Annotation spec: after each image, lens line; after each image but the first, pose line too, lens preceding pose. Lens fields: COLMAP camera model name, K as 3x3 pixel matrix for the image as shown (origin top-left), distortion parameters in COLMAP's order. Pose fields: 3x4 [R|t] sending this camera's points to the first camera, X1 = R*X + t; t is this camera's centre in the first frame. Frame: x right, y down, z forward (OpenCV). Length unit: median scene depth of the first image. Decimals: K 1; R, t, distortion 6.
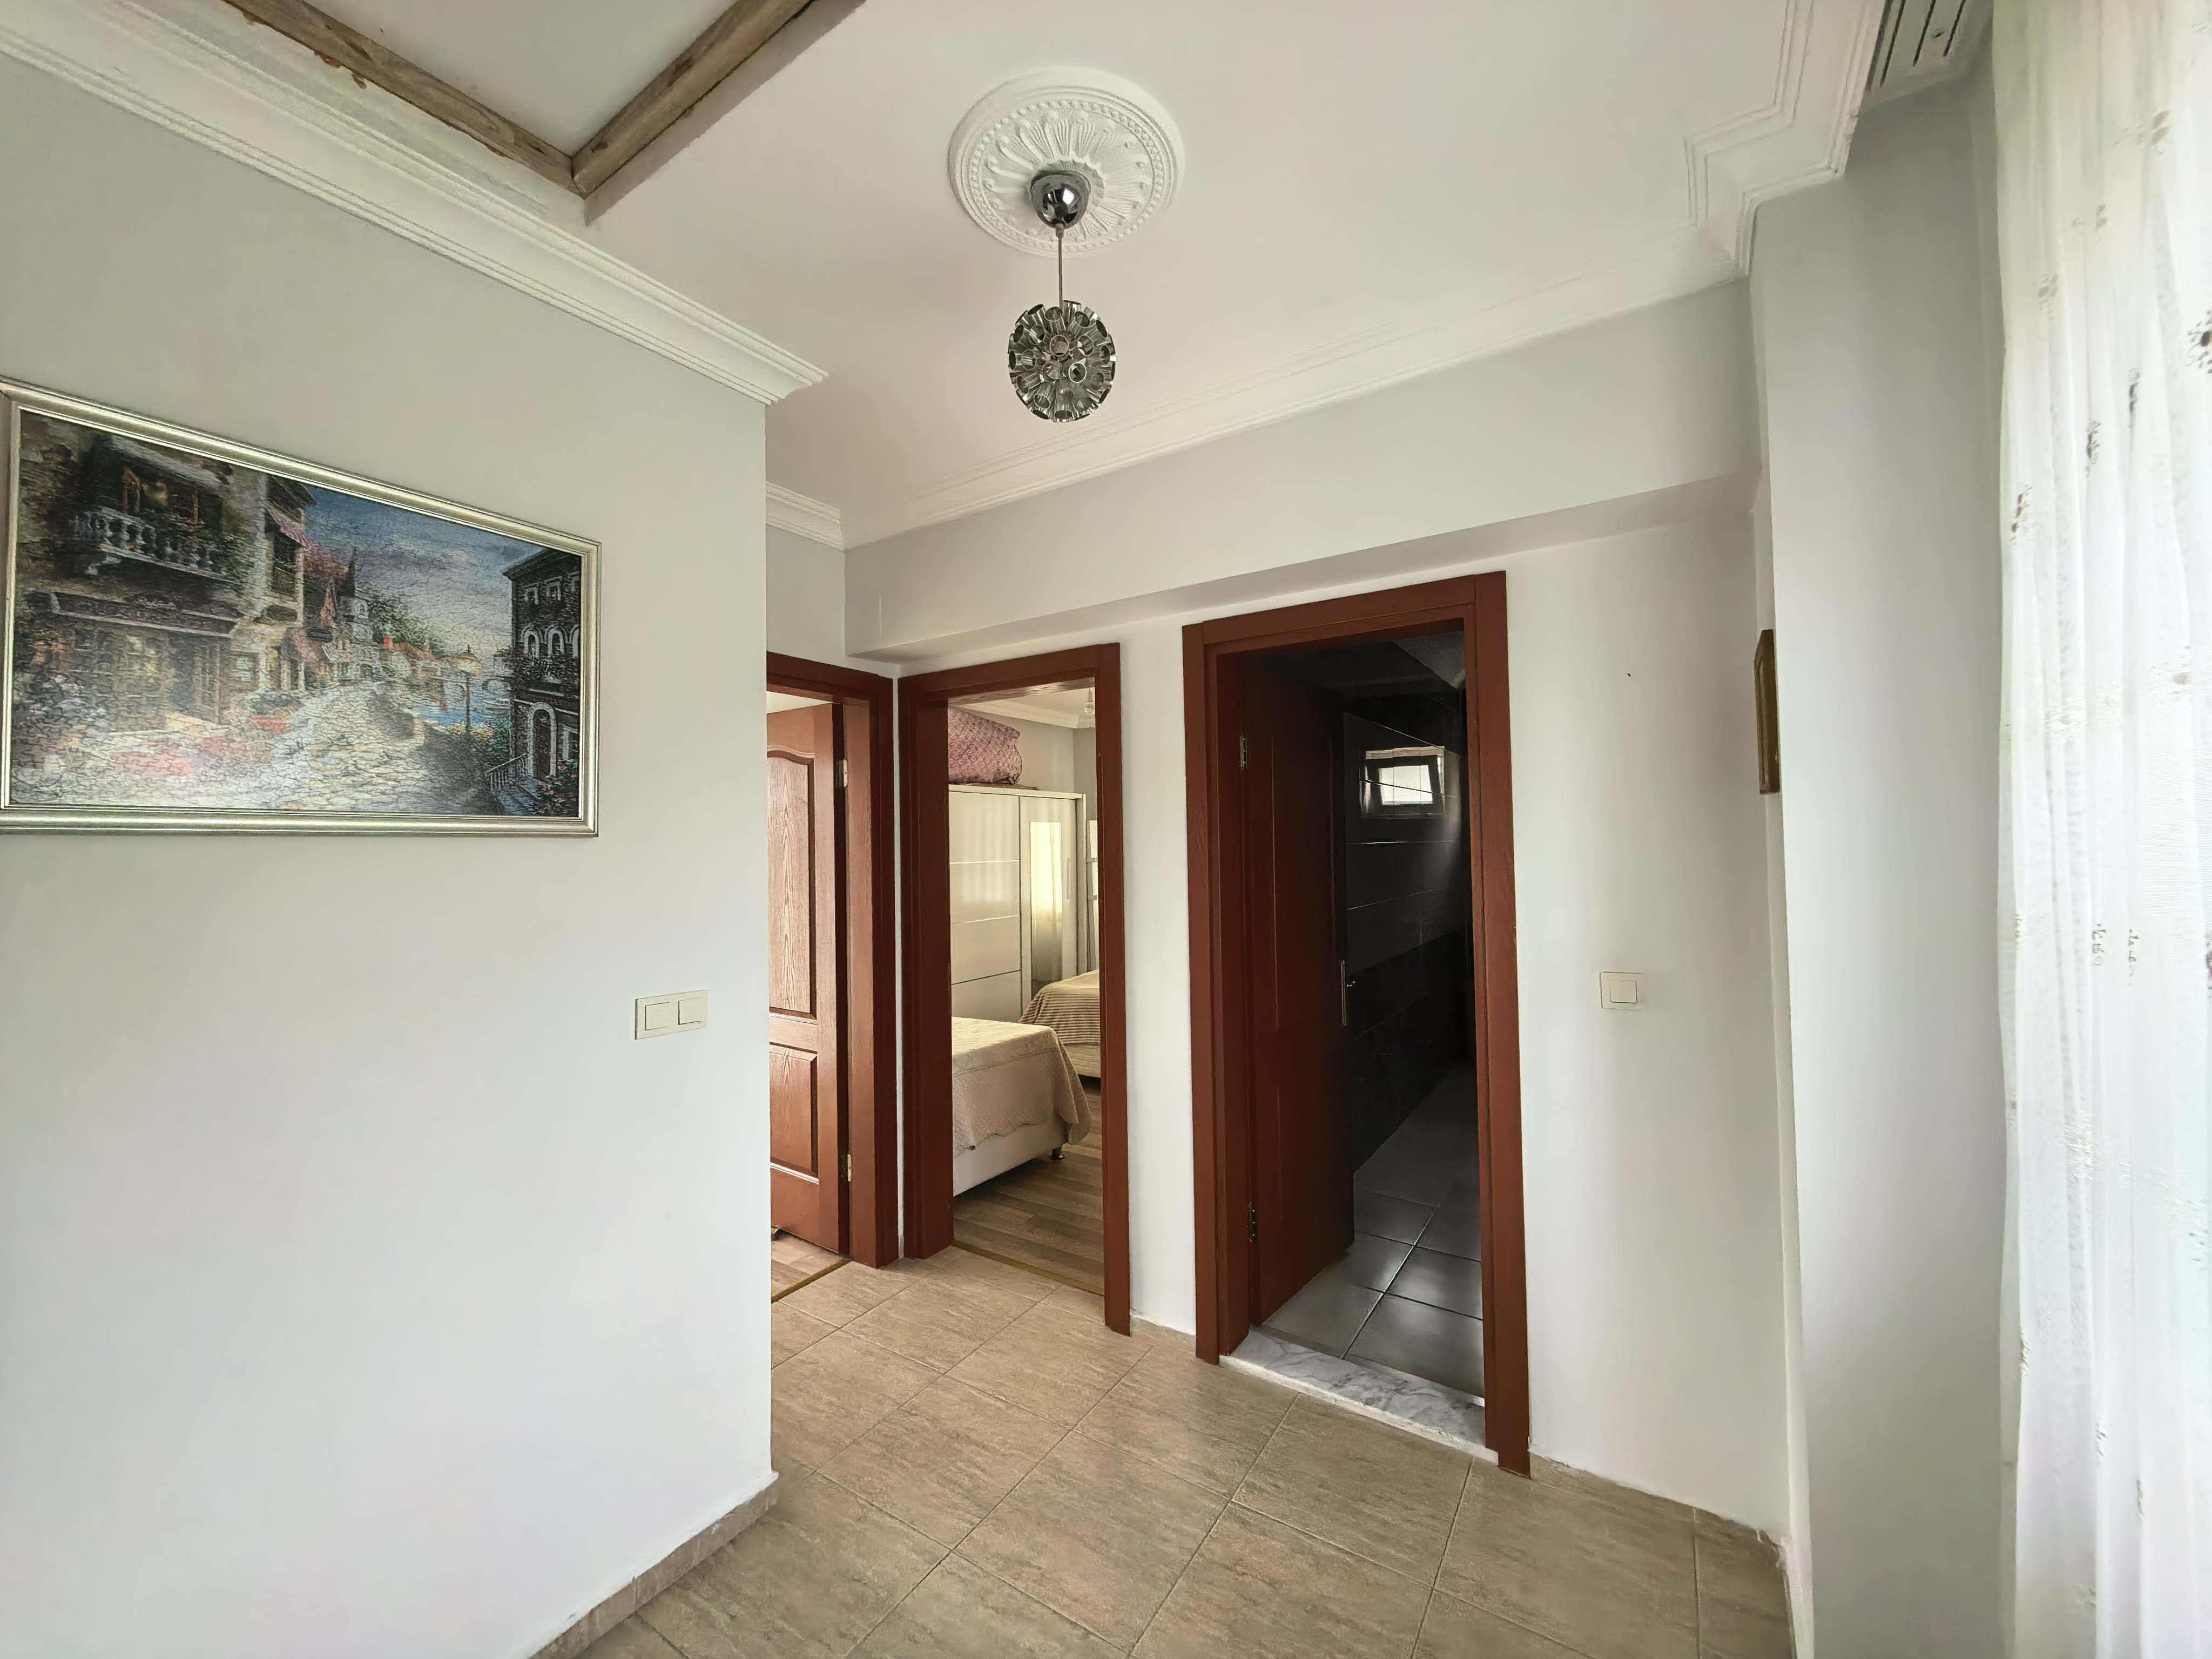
lens RADIAL K [[862.4, 0, 1102.8], [0, 862.4, 834.3], [0, 0, 1]] dist [0.007693, -0.004398]
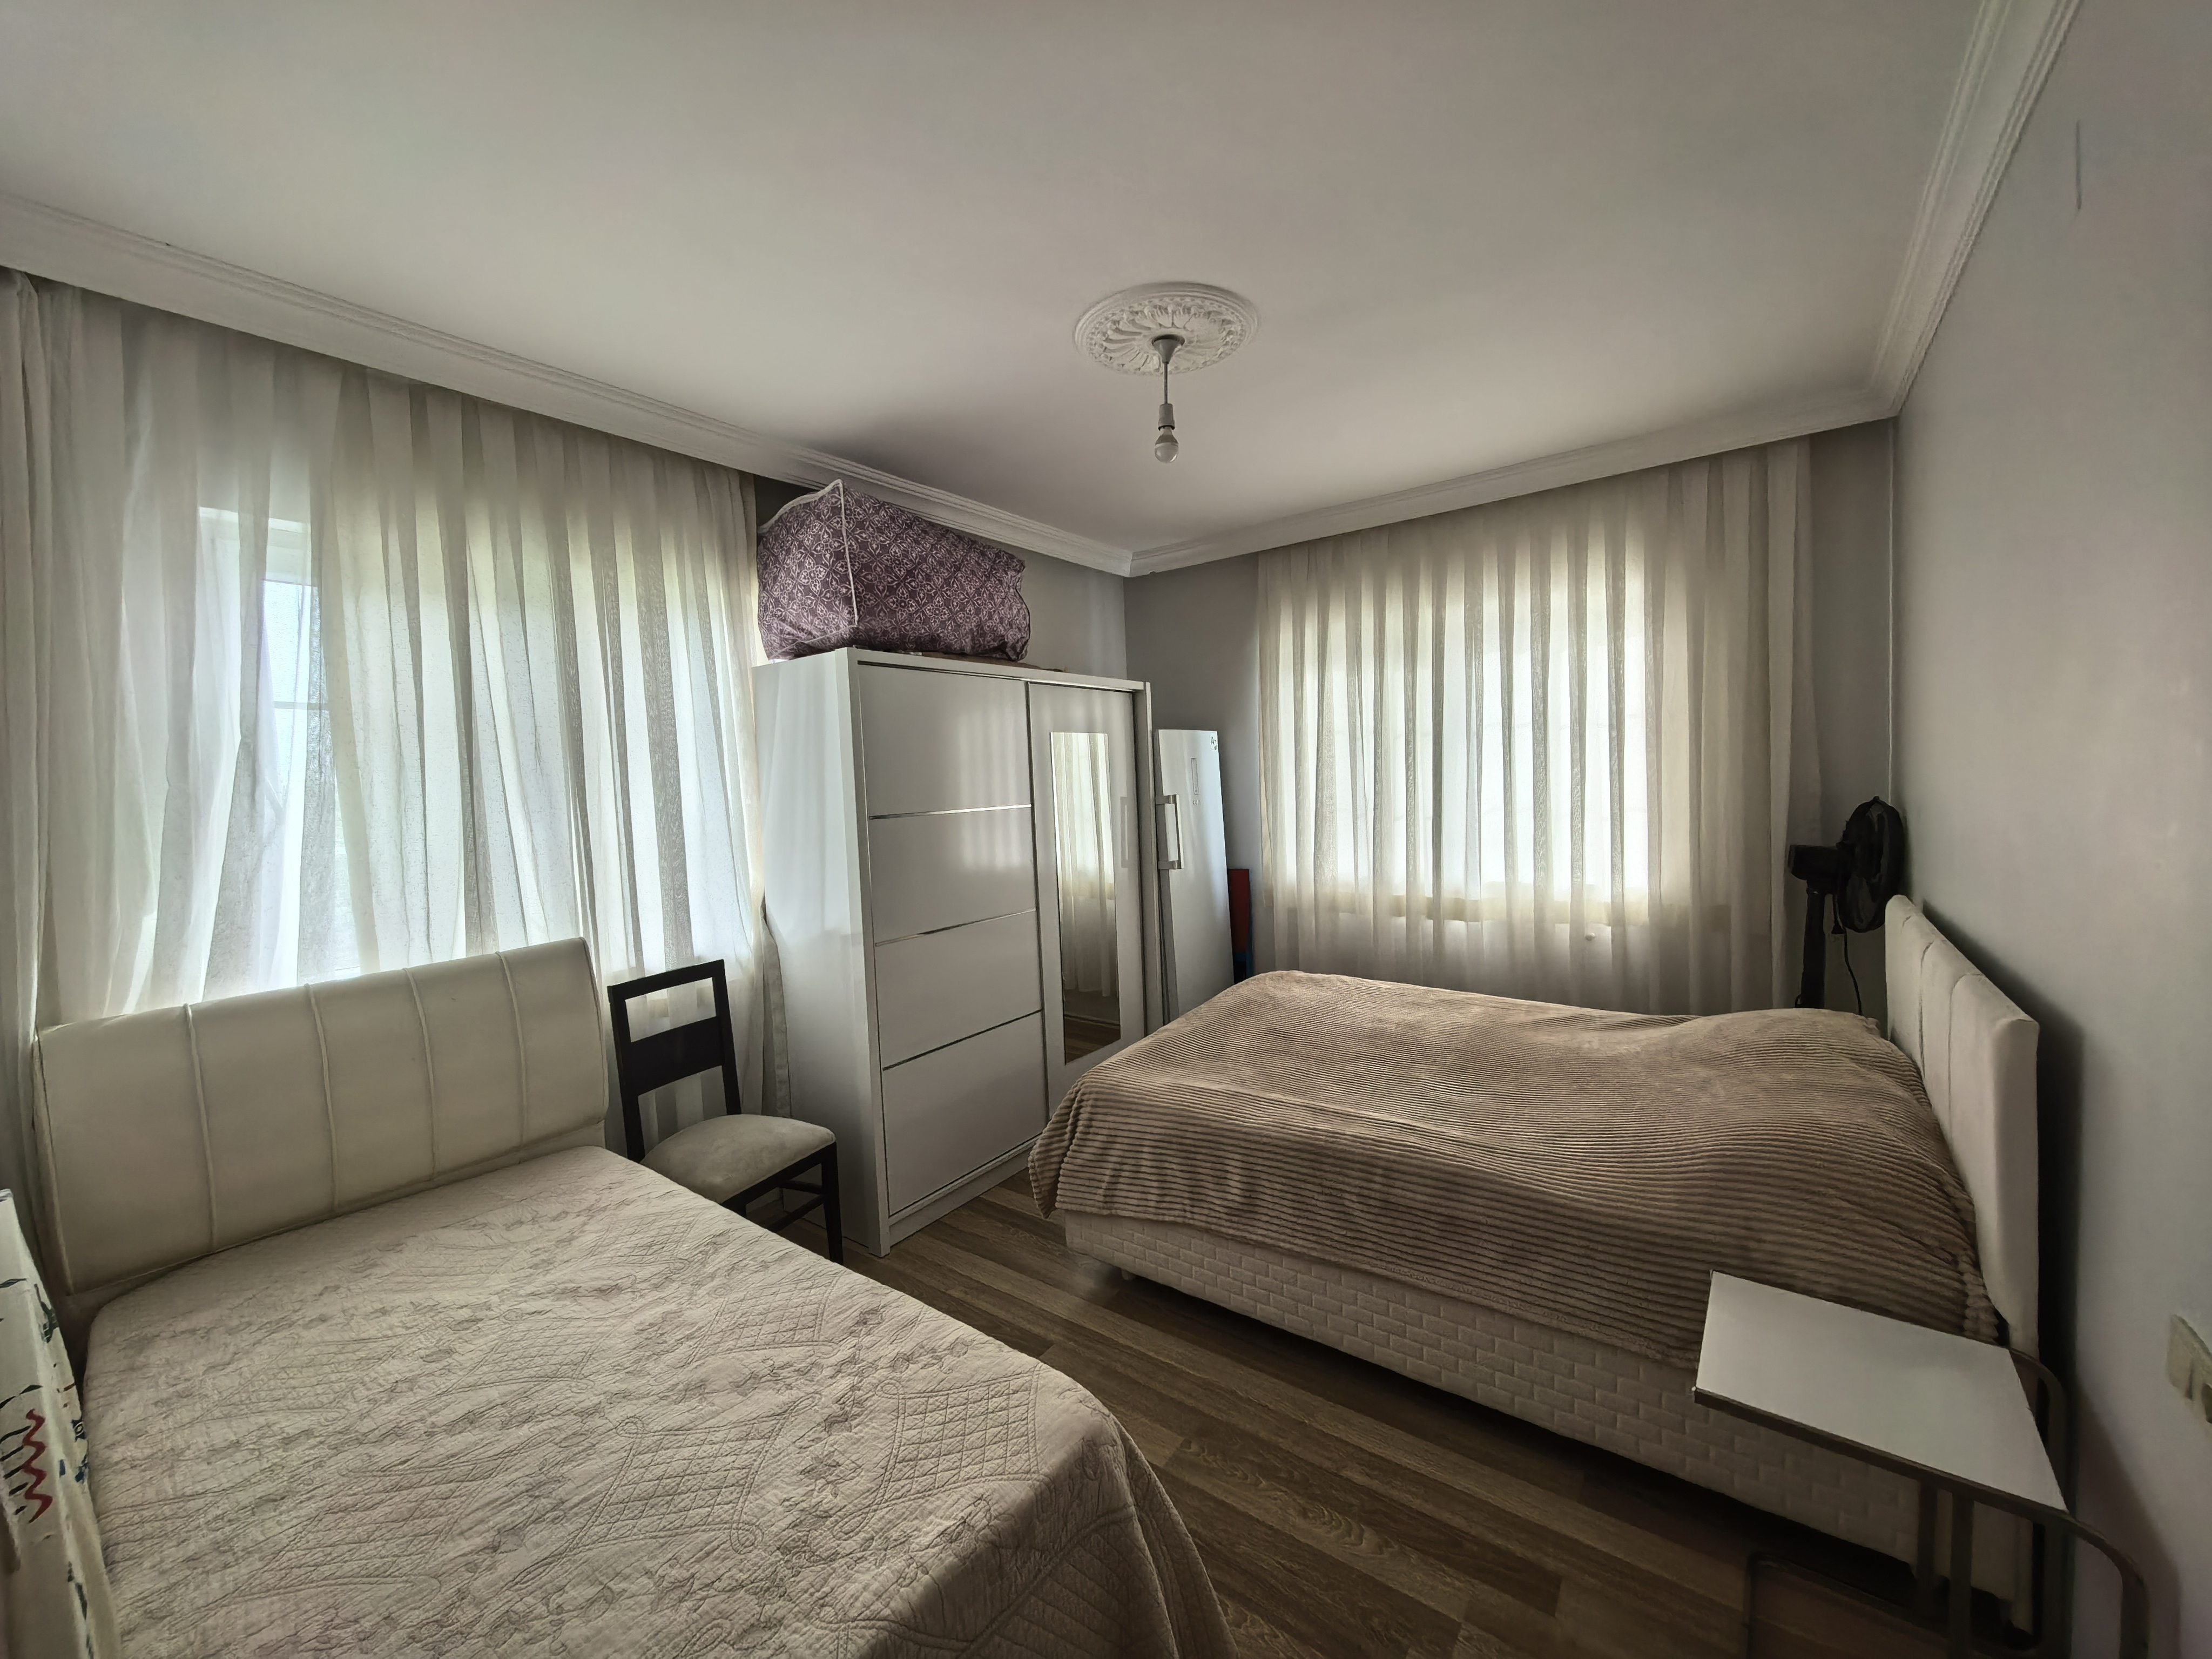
lens RADIAL K [[862.4, 0, 1112.8], [0, 862.4, 831.6], [0, 0, 1]] dist [0.007693, -0.004398]
pose [[0.998475, -0.029828, -0.046451, -0.022056], [0.033158, 0.996807, 0.072633, 0.010352], [0.044136, -0.074062, 0.996276, 0.452596]]
